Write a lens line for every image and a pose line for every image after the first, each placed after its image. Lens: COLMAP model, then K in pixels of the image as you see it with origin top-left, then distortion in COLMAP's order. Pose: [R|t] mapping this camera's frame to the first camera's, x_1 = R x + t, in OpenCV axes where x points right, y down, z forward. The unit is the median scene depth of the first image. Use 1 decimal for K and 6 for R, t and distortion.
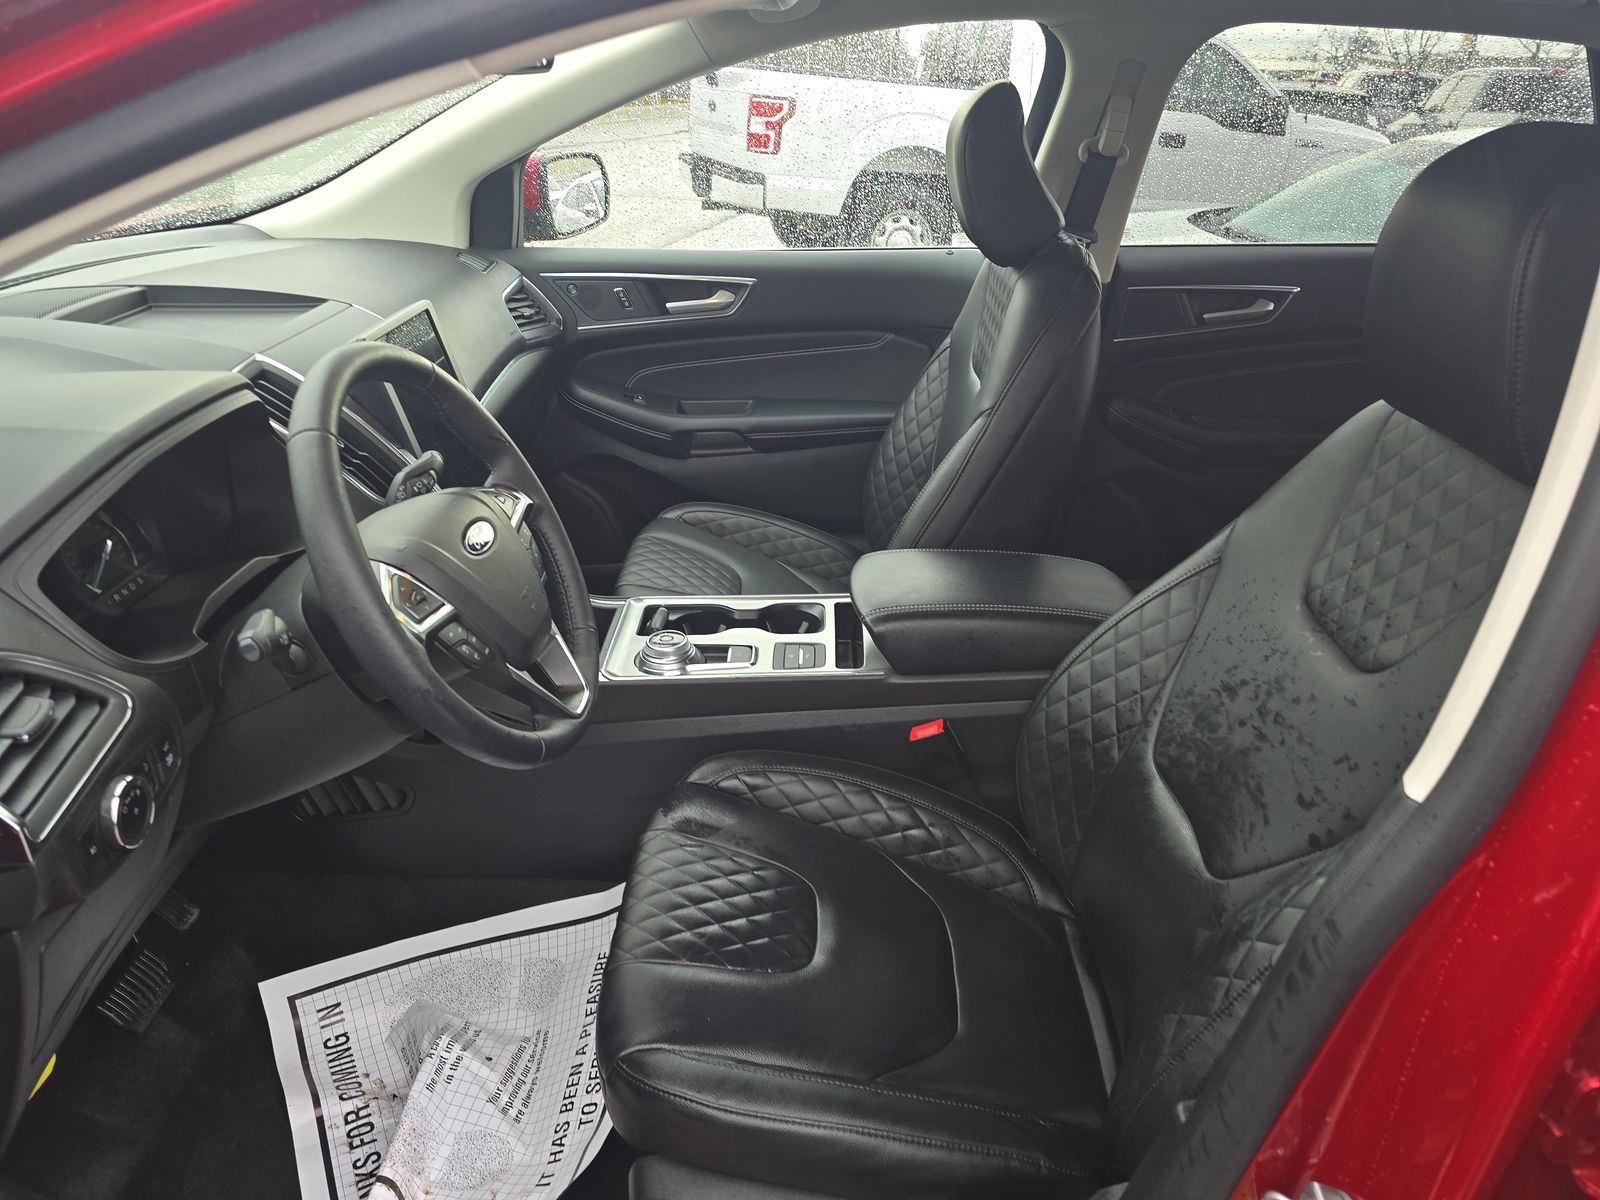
lens RADIAL K [[1087.7, 0, 790.8], [0, 1087.7, 608.8], [0, 0, 1]] dist [0.039981, -0.027905]
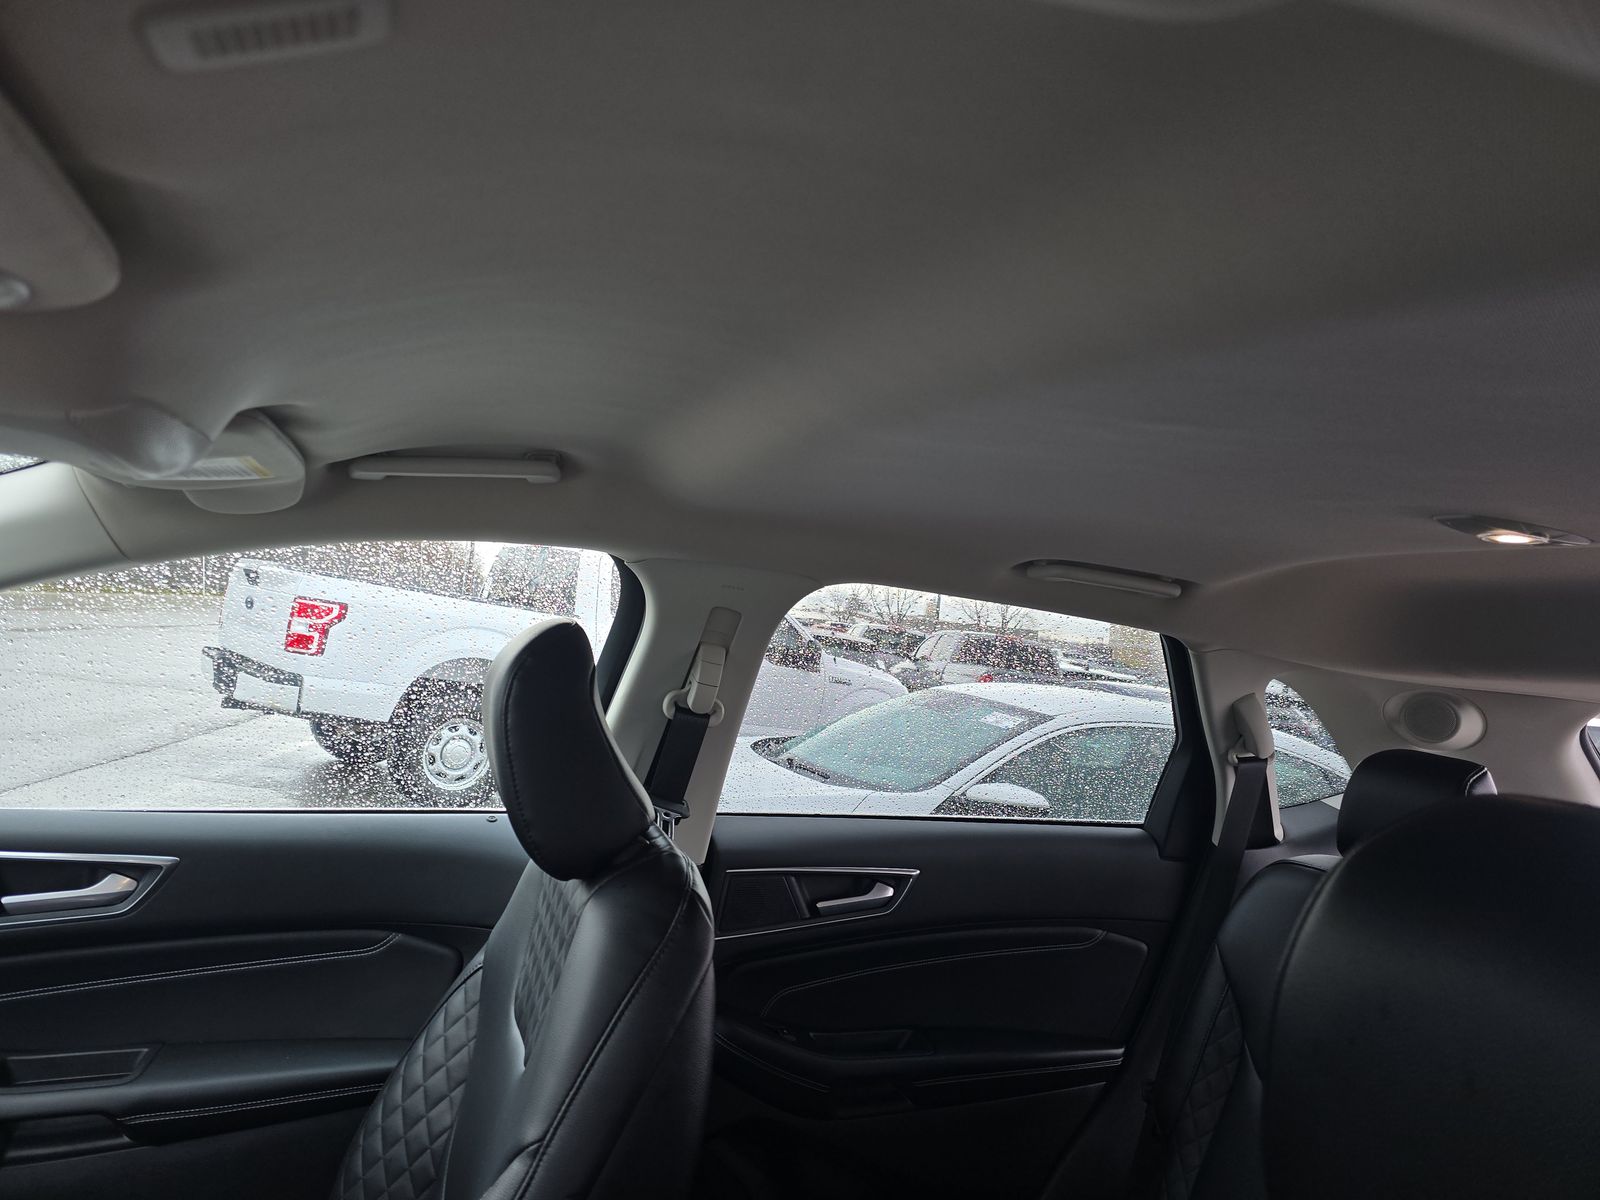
lens RADIAL K [[1087.7, 0, 798.4], [0, 1087.7, 589.3], [0, 0, 1]] dist [0.039981, -0.027905]
pose [[0.924971, 0.092973, 0.368491, 0.055336], [0.081617, 0.898393, -0.431543, -0.141568], [-0.371171, 0.429240, 0.823398, 0.276053]]
